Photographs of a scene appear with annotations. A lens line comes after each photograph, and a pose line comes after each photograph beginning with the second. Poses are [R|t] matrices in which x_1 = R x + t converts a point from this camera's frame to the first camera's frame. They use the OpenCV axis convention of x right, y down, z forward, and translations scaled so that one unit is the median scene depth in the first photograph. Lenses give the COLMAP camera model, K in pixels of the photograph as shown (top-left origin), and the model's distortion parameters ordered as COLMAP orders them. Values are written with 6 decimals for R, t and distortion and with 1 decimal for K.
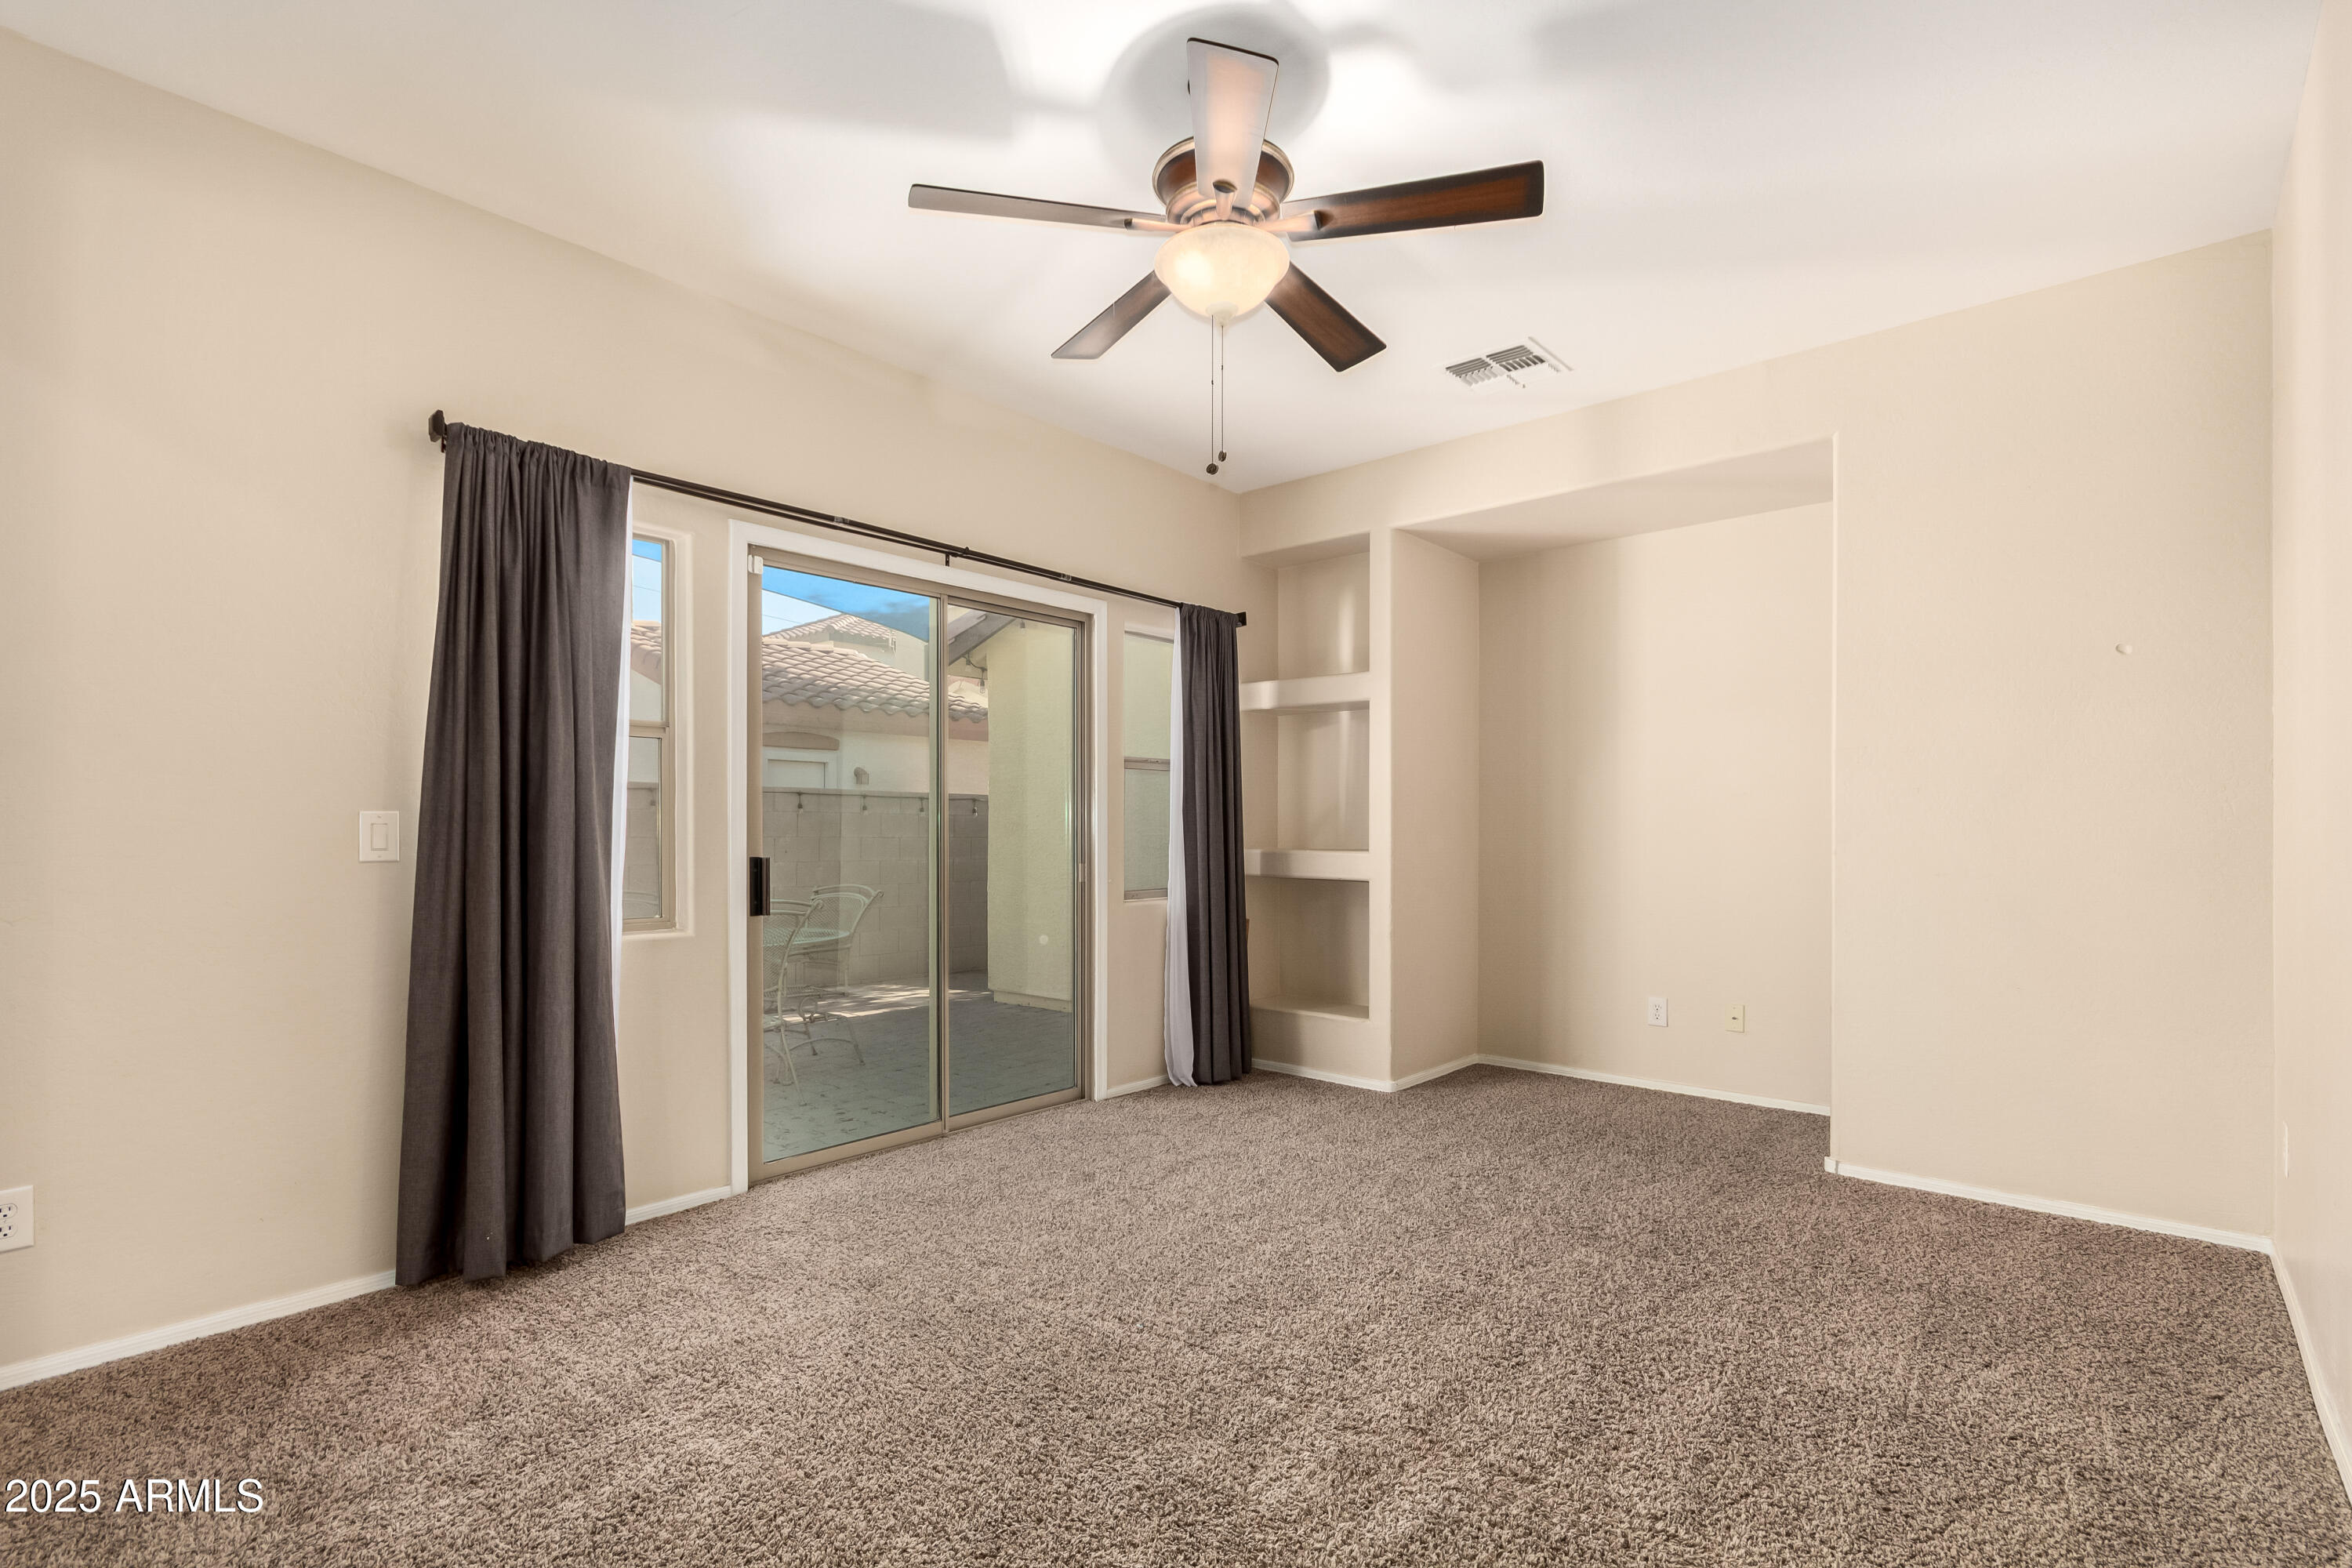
lens RADIAL K [[1088.7, 0, 1164.2], [0, 1088.7, 821.4], [0, 0, 1]] dist [0.014481, 0.002060]
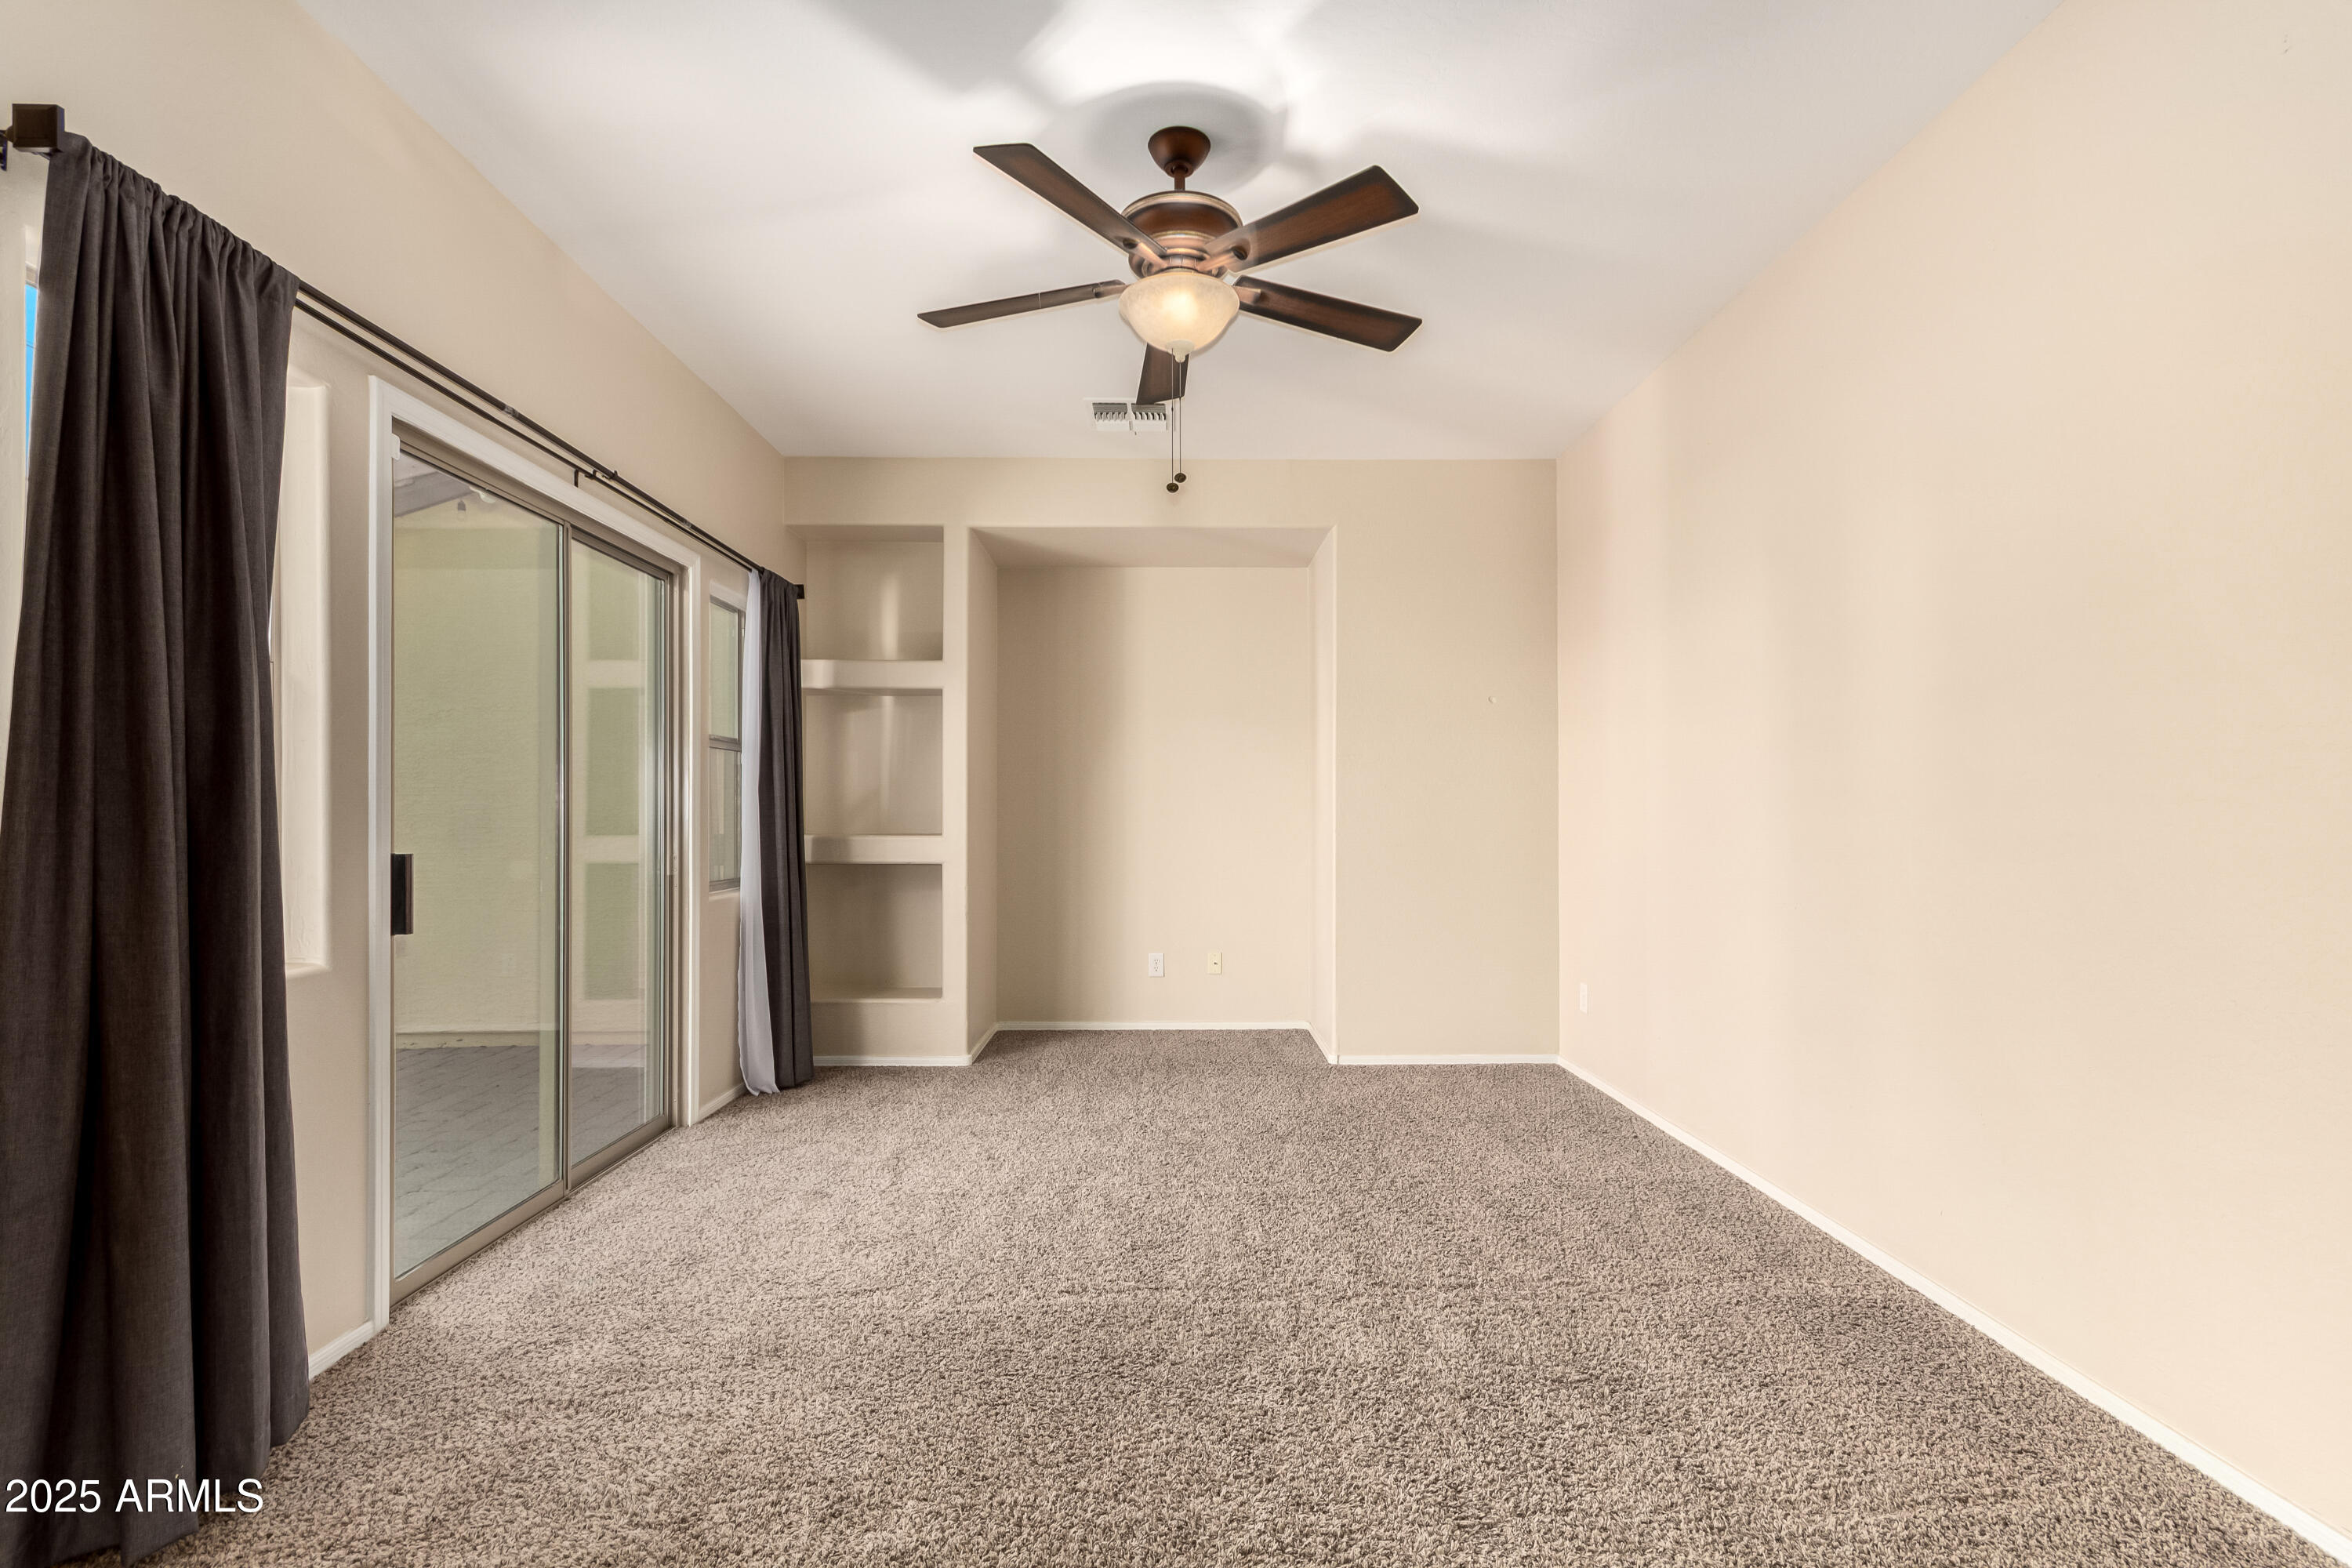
lens RADIAL K [[1088.7, 0, 1170.6], [0, 1088.7, 800.7], [0, 0, 1]] dist [0.014481, 0.002060]
pose [[0.746691, 0.007325, 0.665130, -0.349957], [-0.004261, 0.999972, -0.006230, 0.000229], [-0.665157, 0.001818, 0.746701, 0.090352]]
